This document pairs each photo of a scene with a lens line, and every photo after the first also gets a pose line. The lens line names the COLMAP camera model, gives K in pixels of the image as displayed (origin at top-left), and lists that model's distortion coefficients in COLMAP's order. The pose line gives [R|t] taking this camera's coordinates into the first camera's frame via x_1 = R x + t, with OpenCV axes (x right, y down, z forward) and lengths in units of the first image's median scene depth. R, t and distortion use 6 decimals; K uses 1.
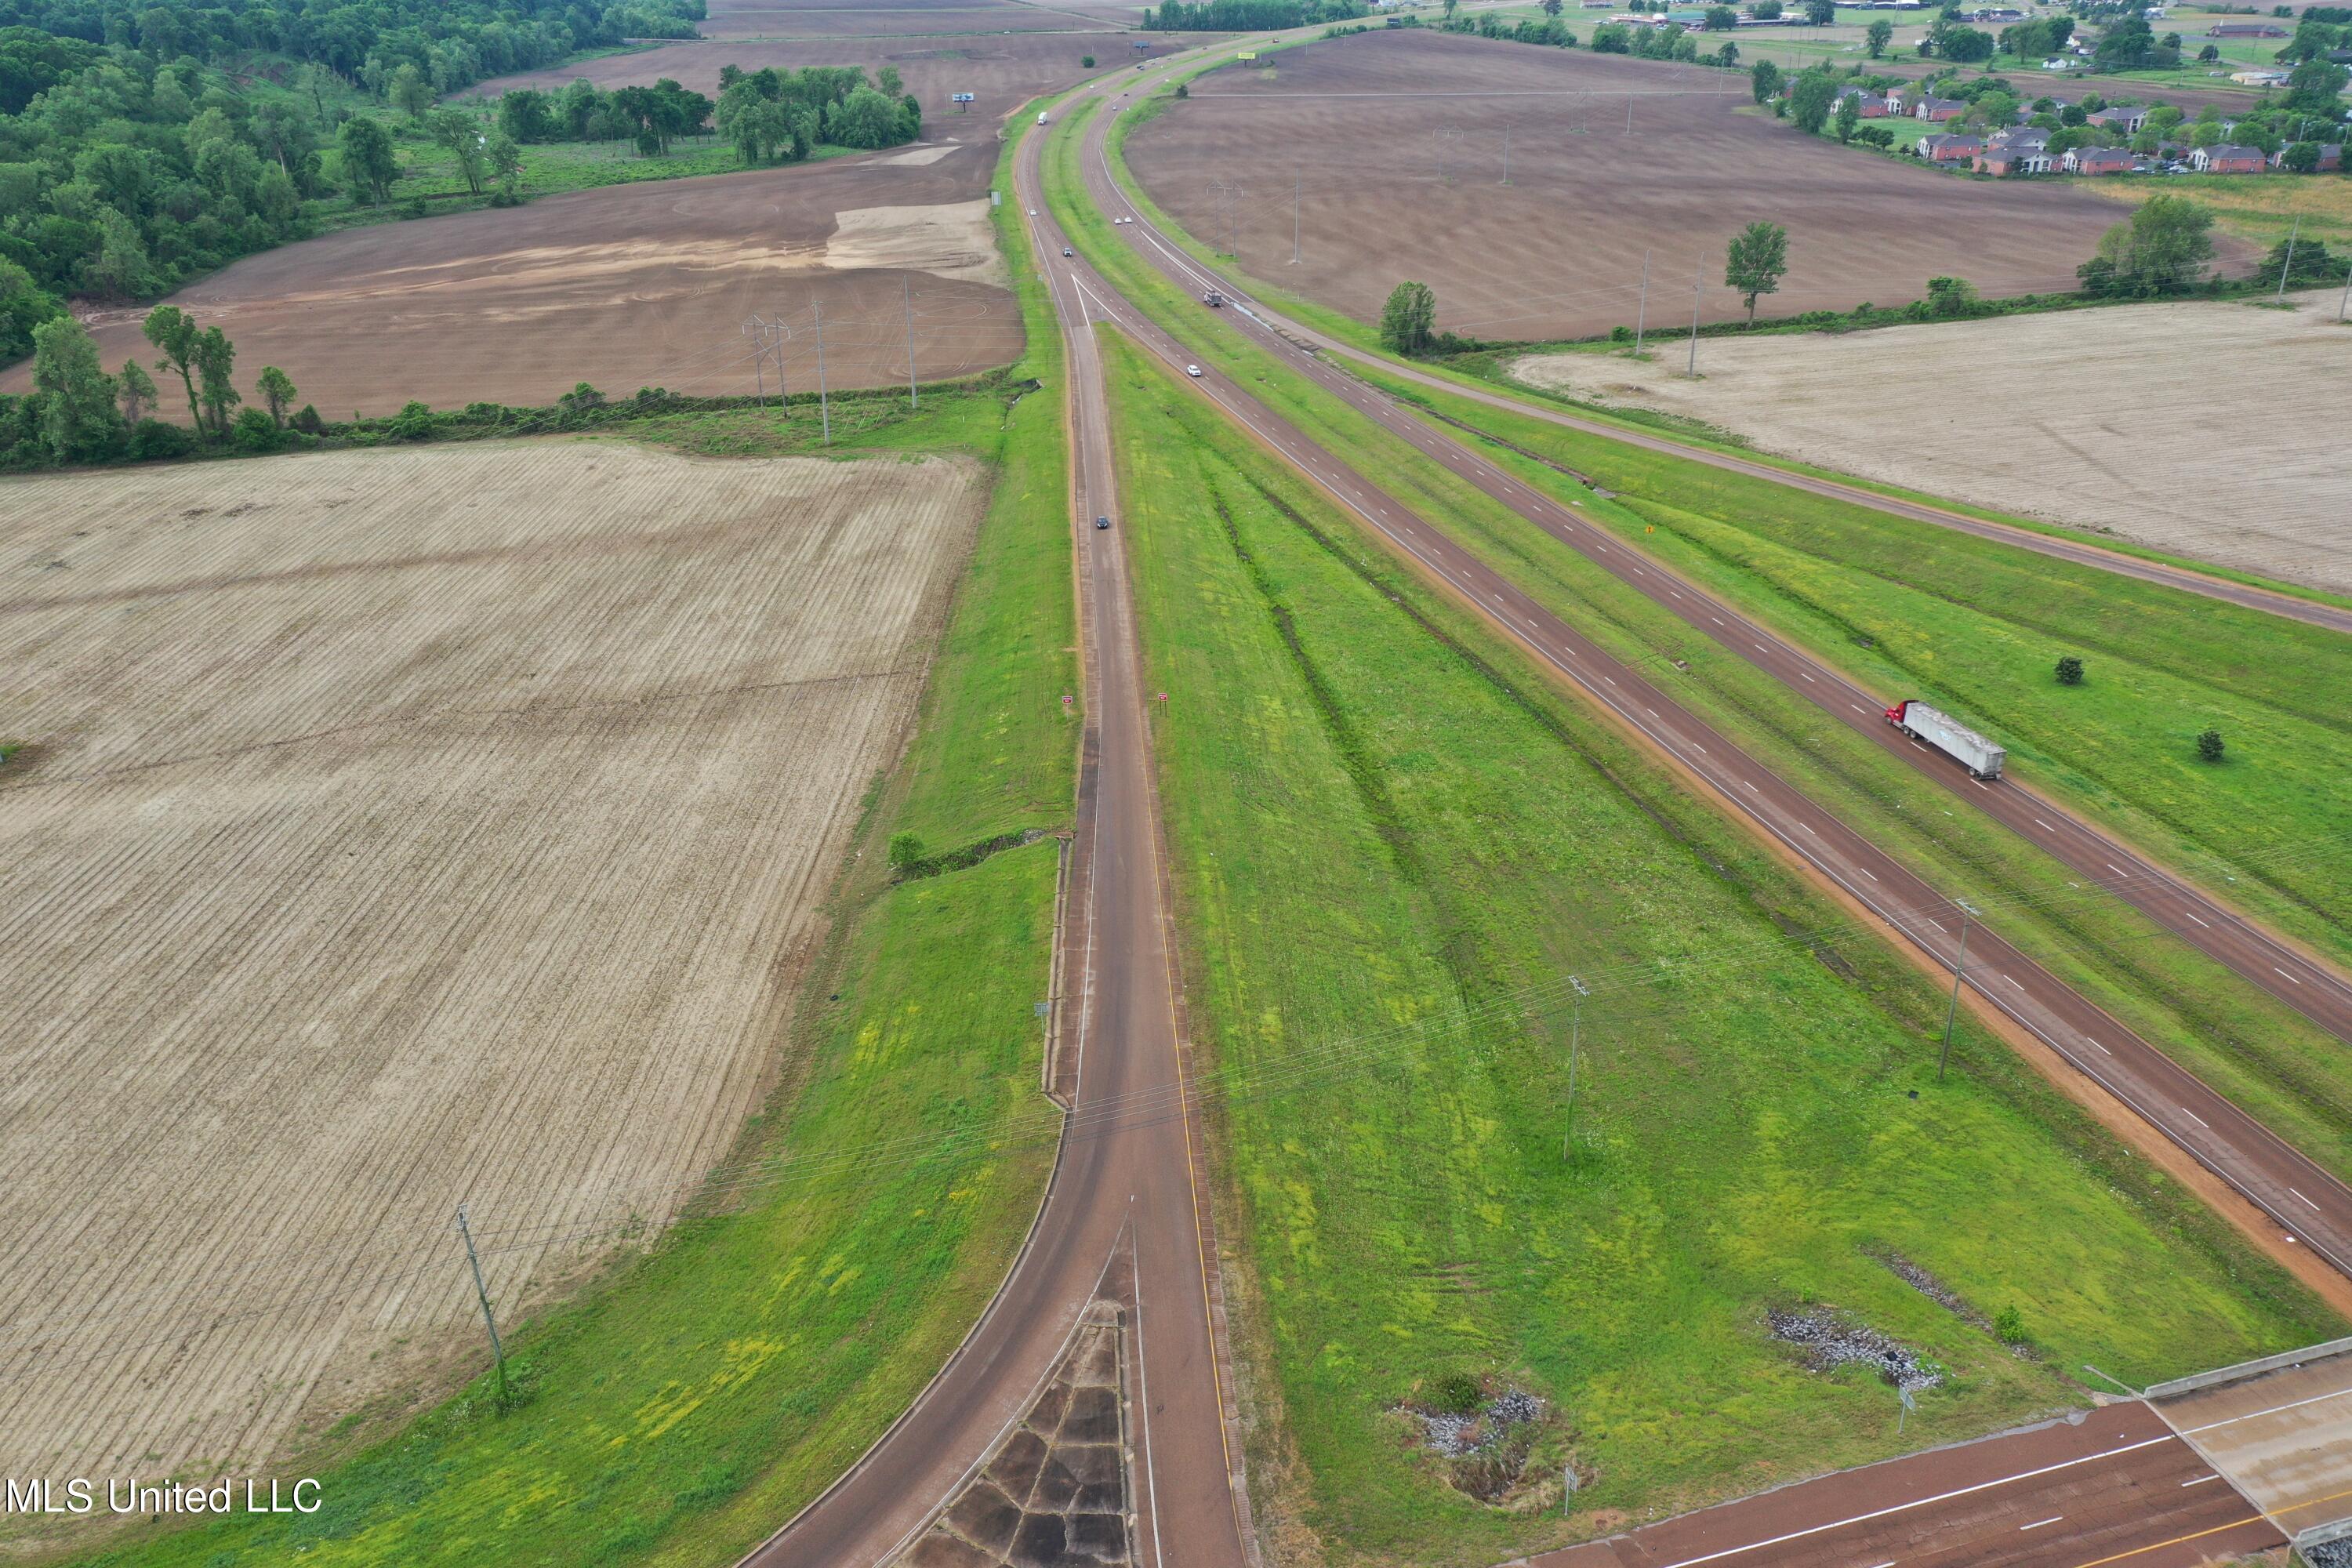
lens RADIAL K [[1865.1, 0, 1184.2], [0, 1865.1, 781.9], [0, 0, 1]] dist [0.008730, 0.010679]
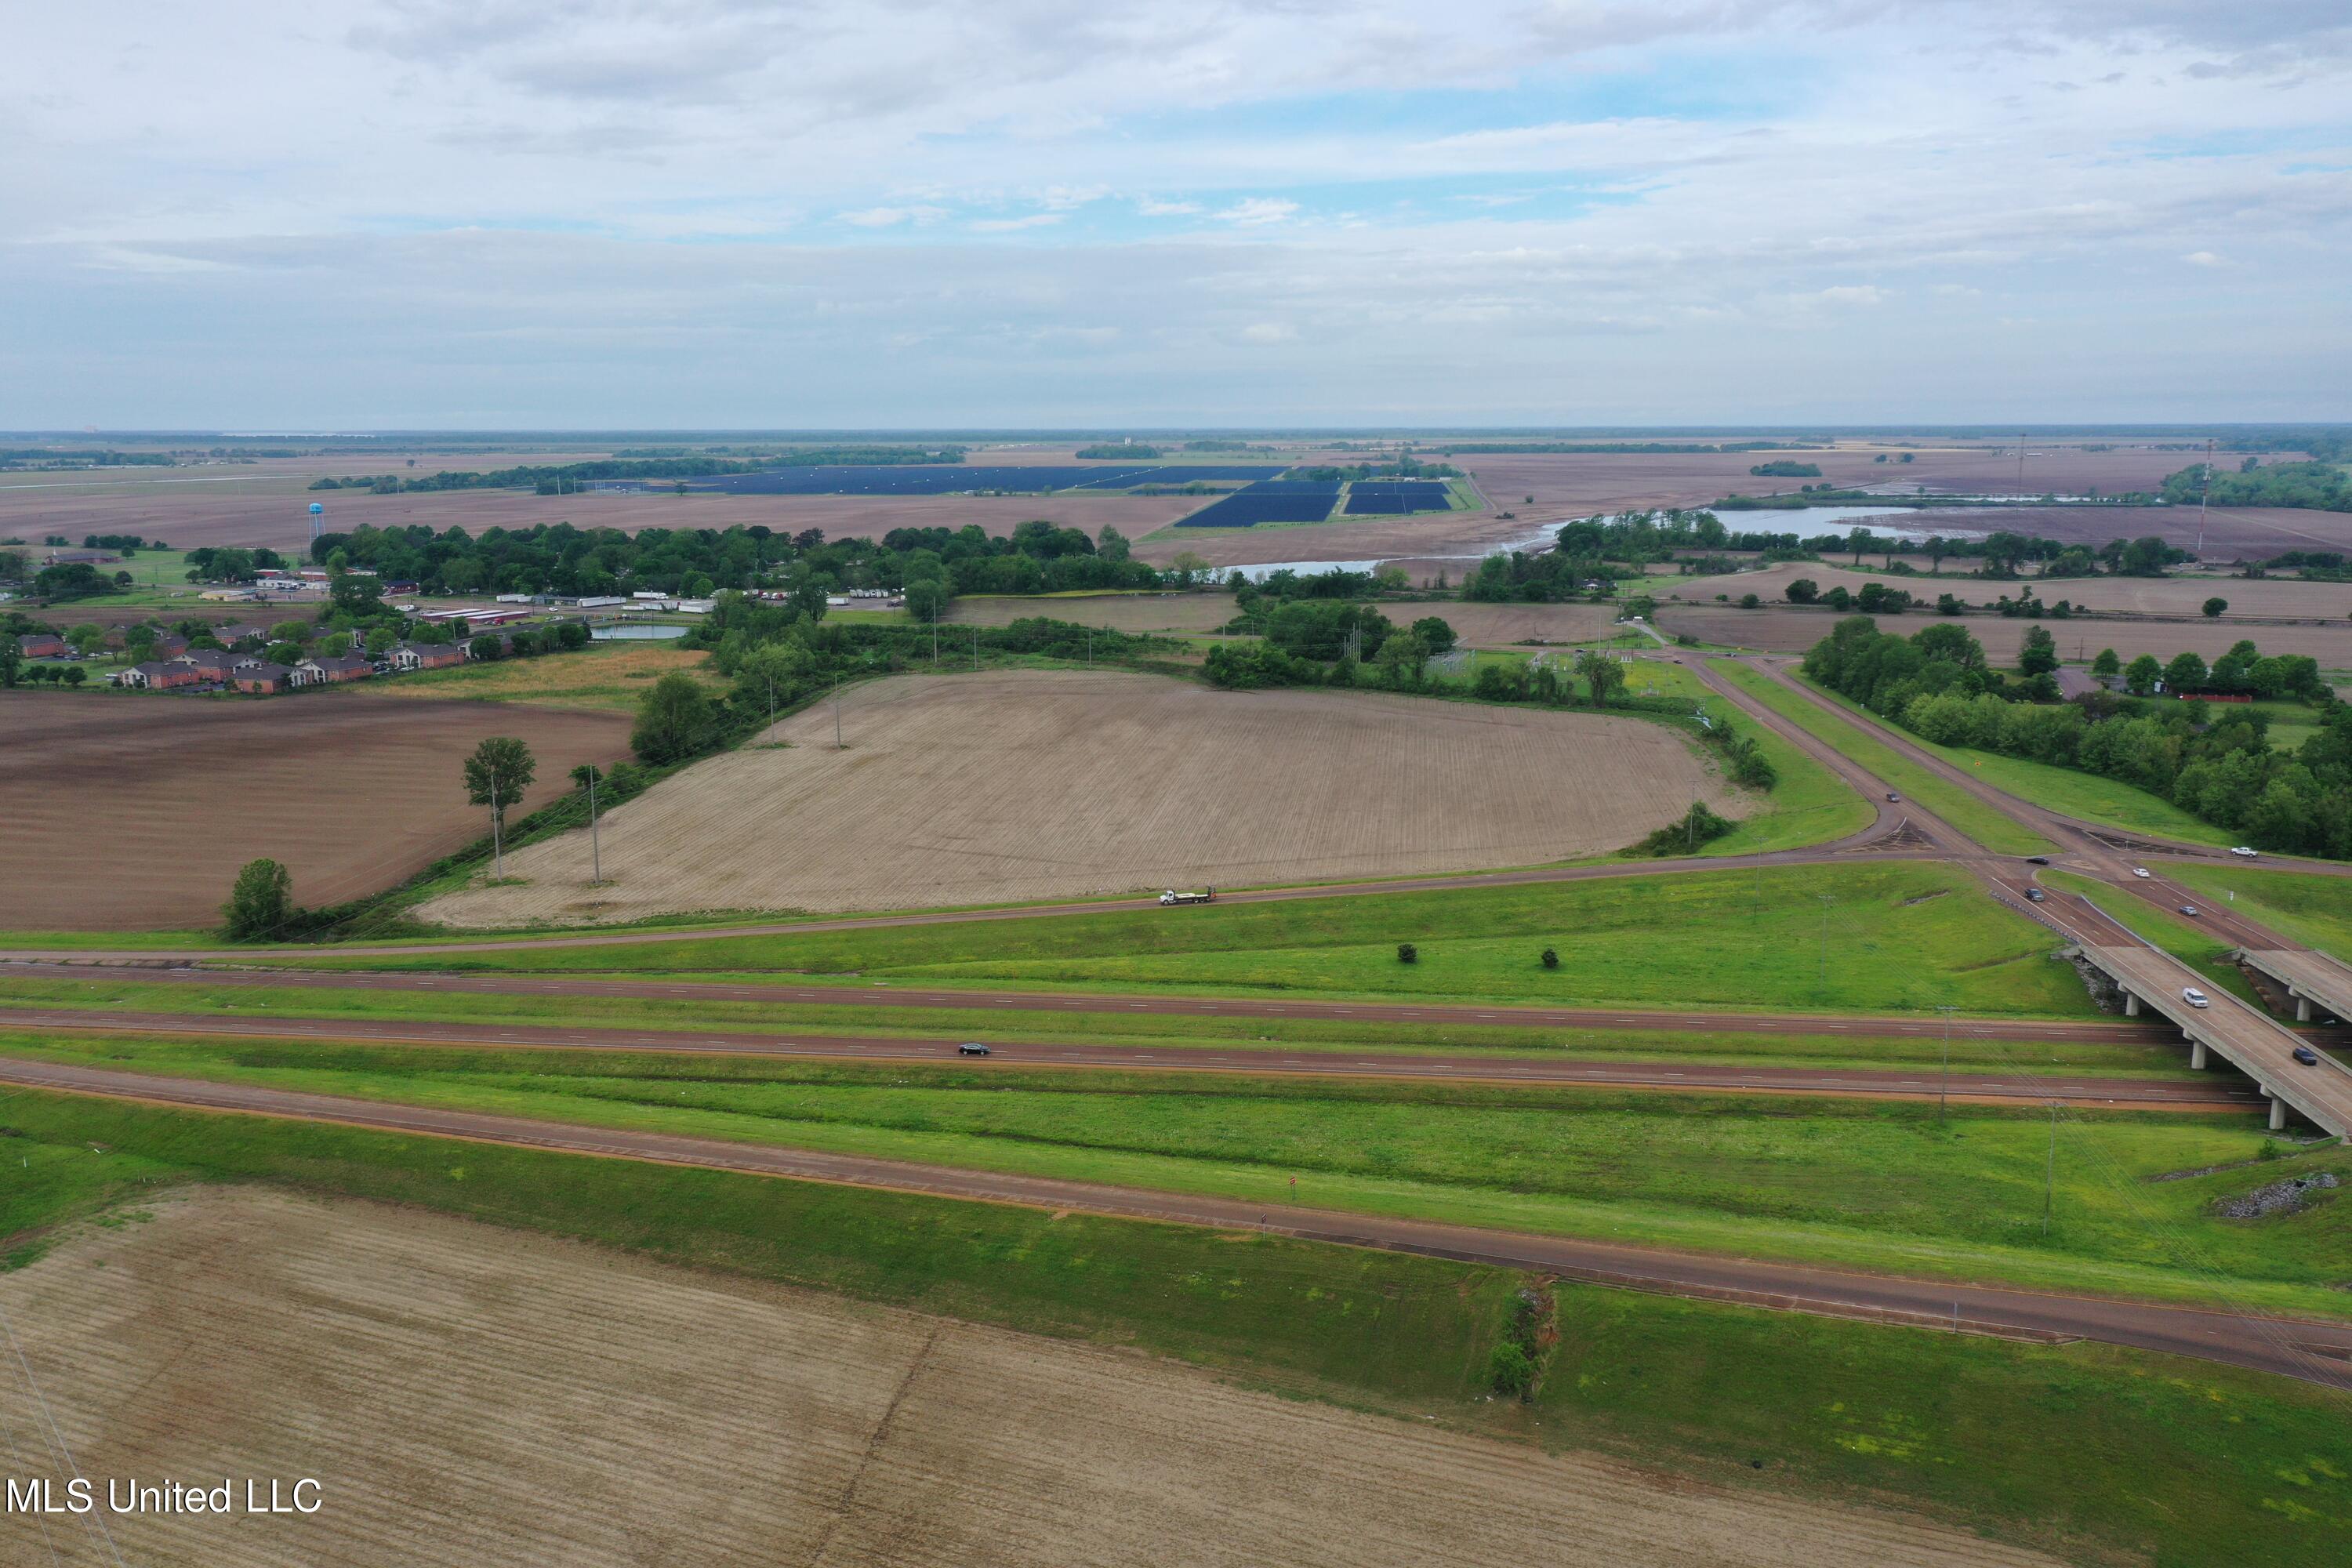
lens RADIAL K [[1865.1, 0, 1189.8], [0, 1865.1, 766.0], [0, 0, 1]] dist [0.008730, 0.010679]
pose [[0.383936, -0.156641, 0.909976, -0.702180], [0.392356, 0.919785, -0.007213, -0.204680], [-0.835853, 0.359804, 0.414597, 0.435726]]
